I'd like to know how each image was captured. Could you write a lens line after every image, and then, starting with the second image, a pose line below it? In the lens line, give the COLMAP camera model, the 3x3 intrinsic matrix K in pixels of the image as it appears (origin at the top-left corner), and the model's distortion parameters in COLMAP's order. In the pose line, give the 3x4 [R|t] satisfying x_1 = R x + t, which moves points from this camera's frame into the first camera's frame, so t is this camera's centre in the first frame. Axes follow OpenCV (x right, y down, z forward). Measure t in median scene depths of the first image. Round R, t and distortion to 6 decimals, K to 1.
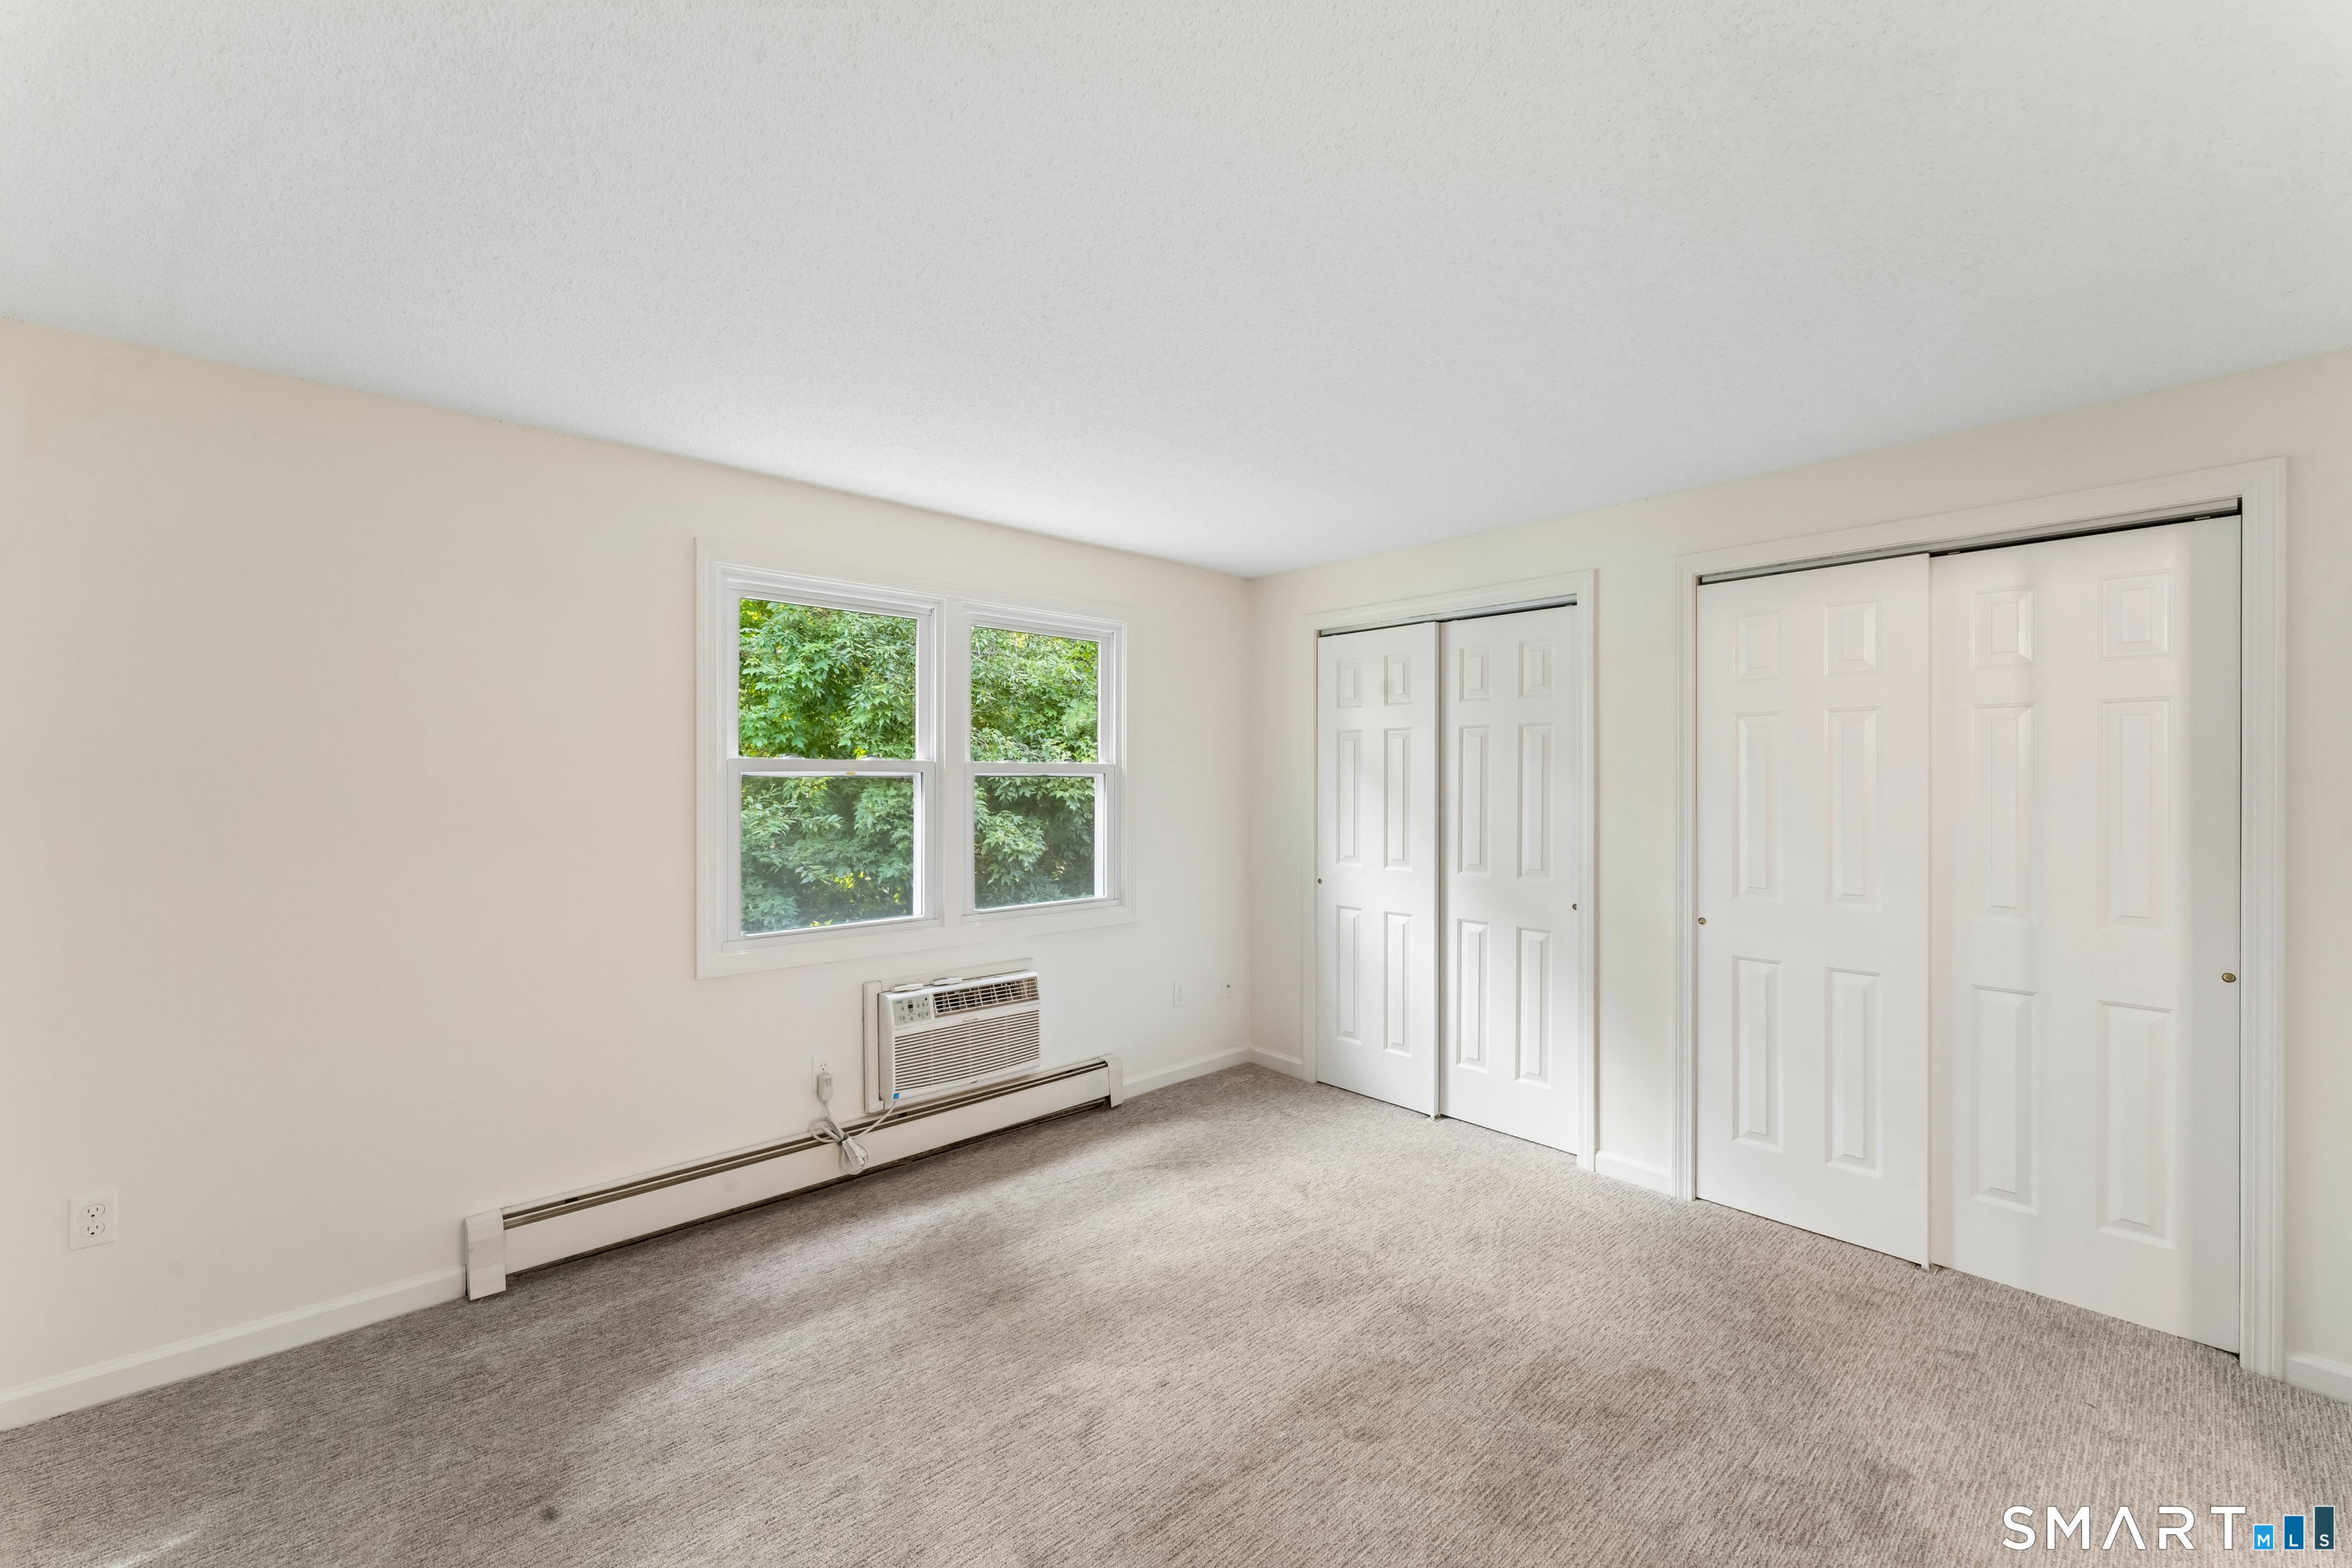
lens RADIAL K [[949.2, 0, 1173.4], [0, 949.2, 779.0], [0, 0, 1]] dist [-0.003267, 0.000203]
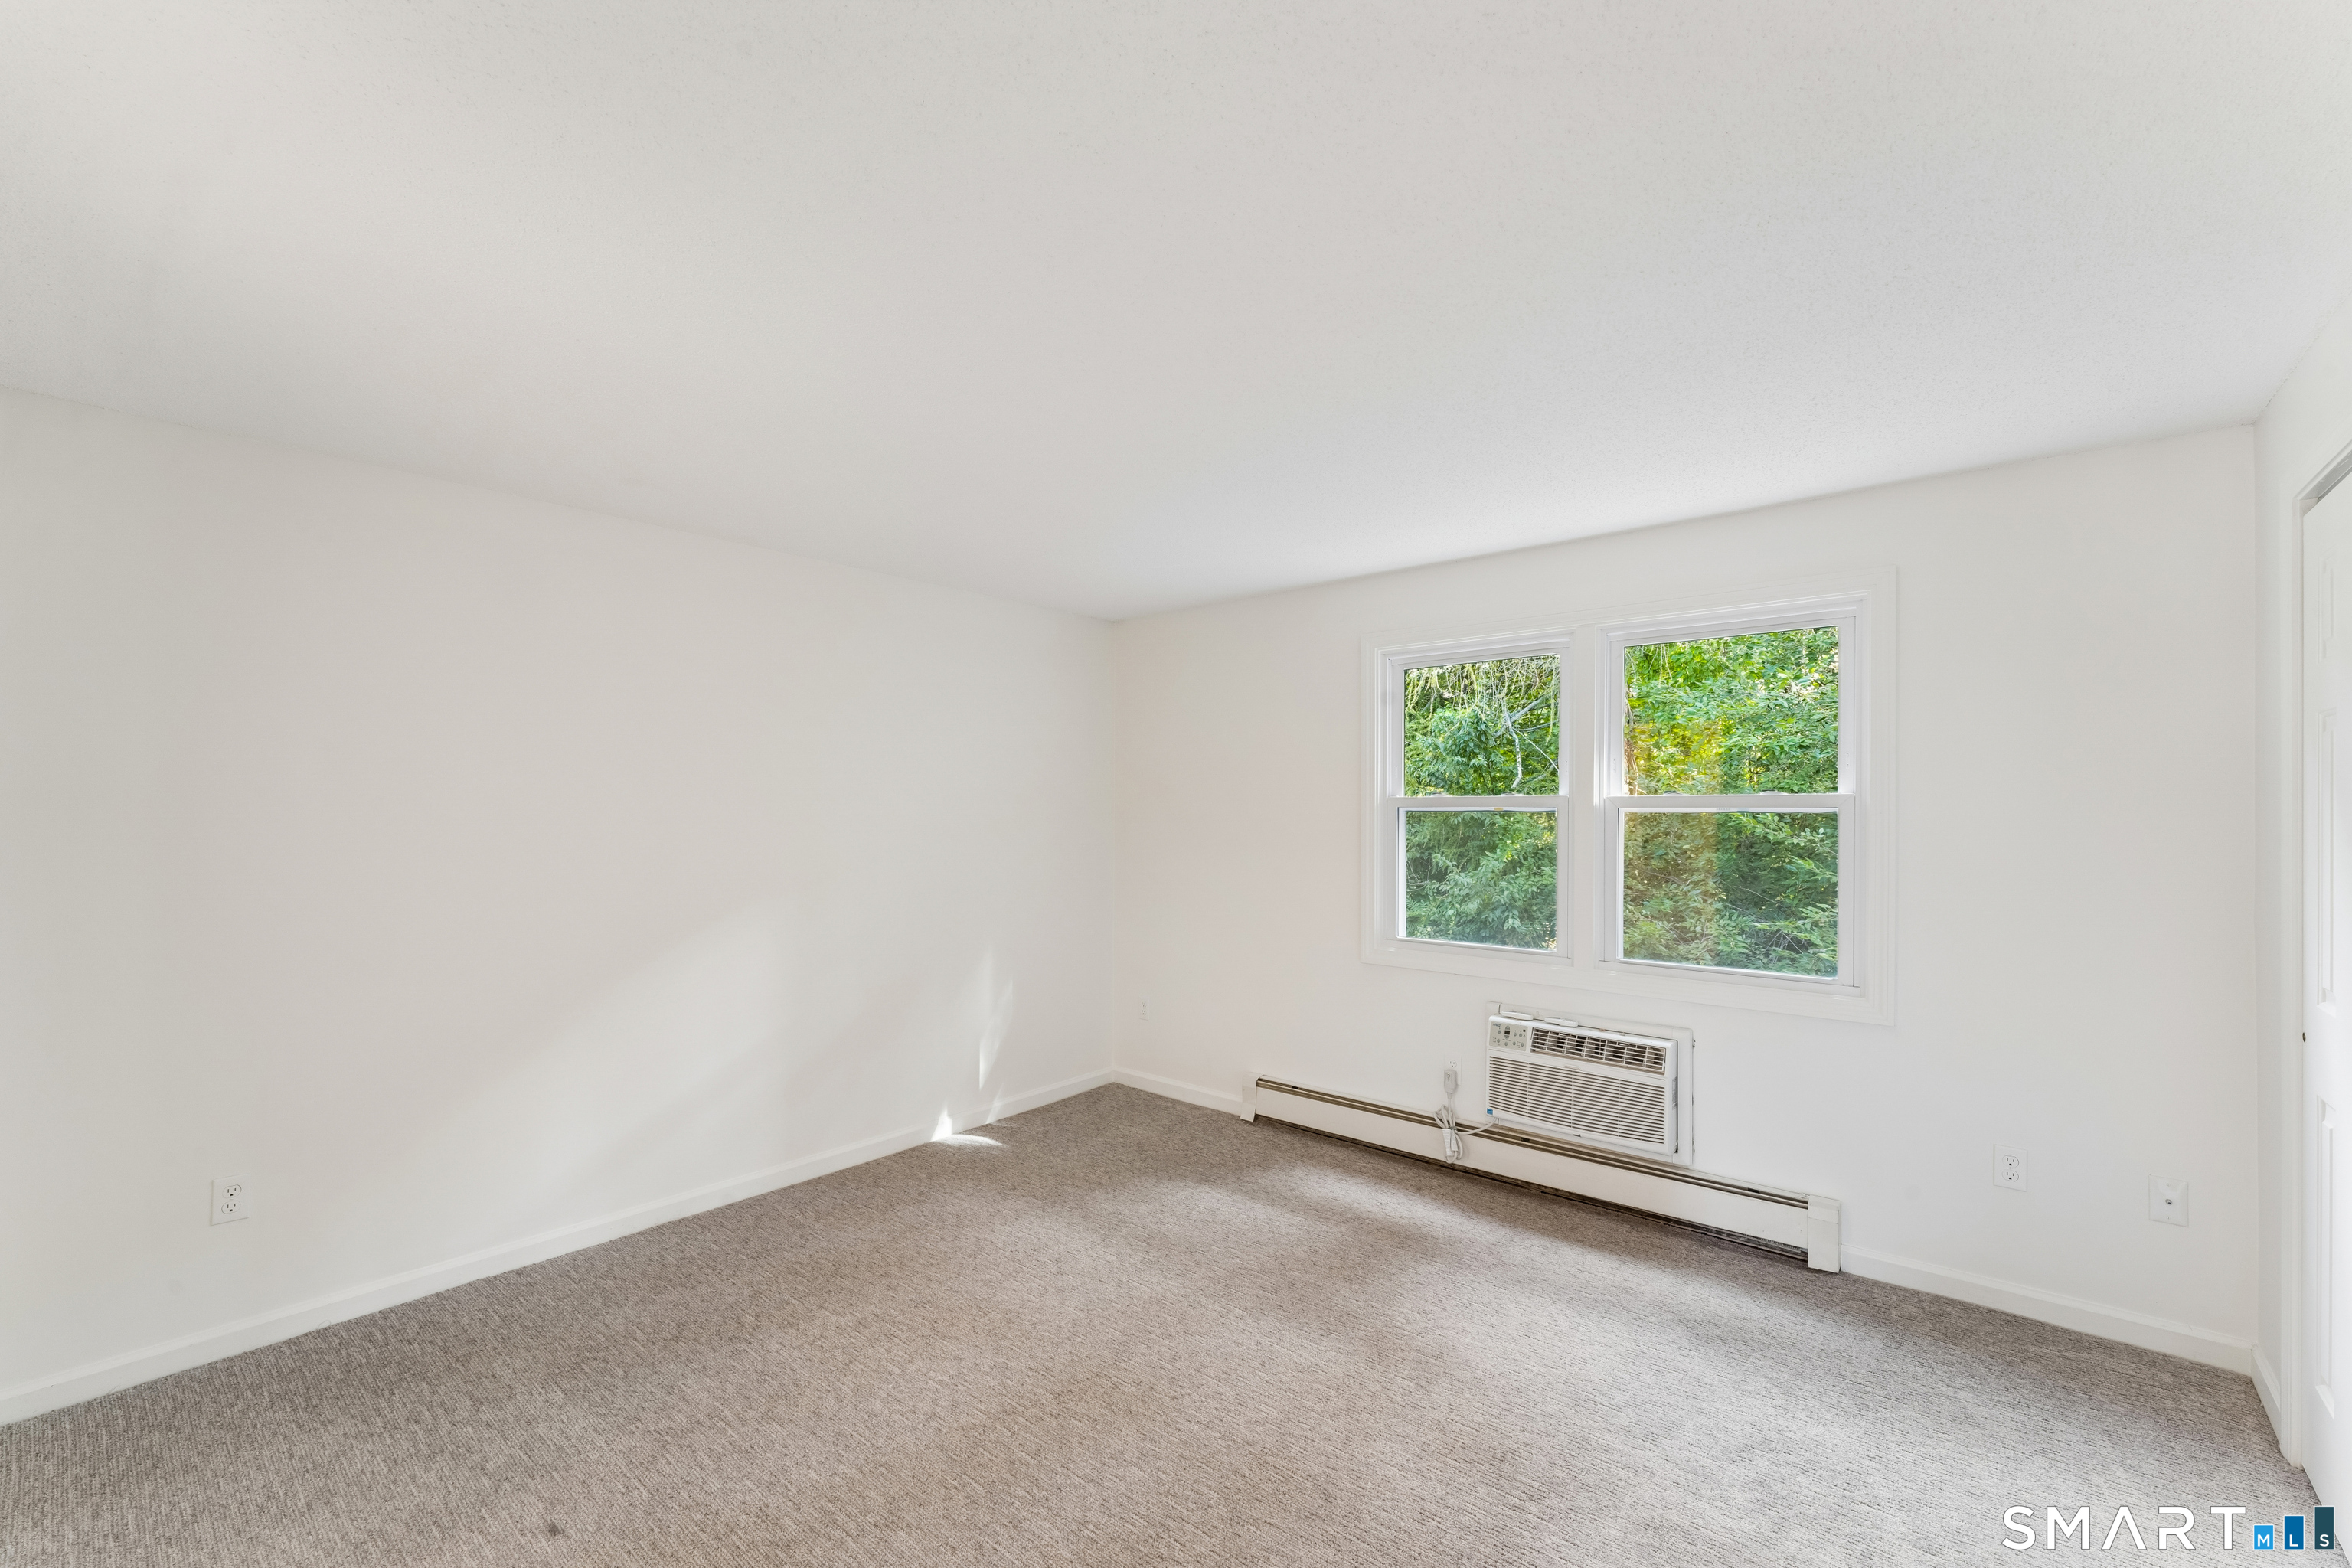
lens RADIAL K [[949.2, 0, 1159.7], [0, 949.2, 801.4], [0, 0, 1]] dist [-0.003267, 0.000203]
pose [[0.111380, -0.010071, -0.993727, 0.721010], [-0.003379, 0.999939, -0.010512, -0.002034], [0.993772, 0.004529, 0.111339, 0.504827]]
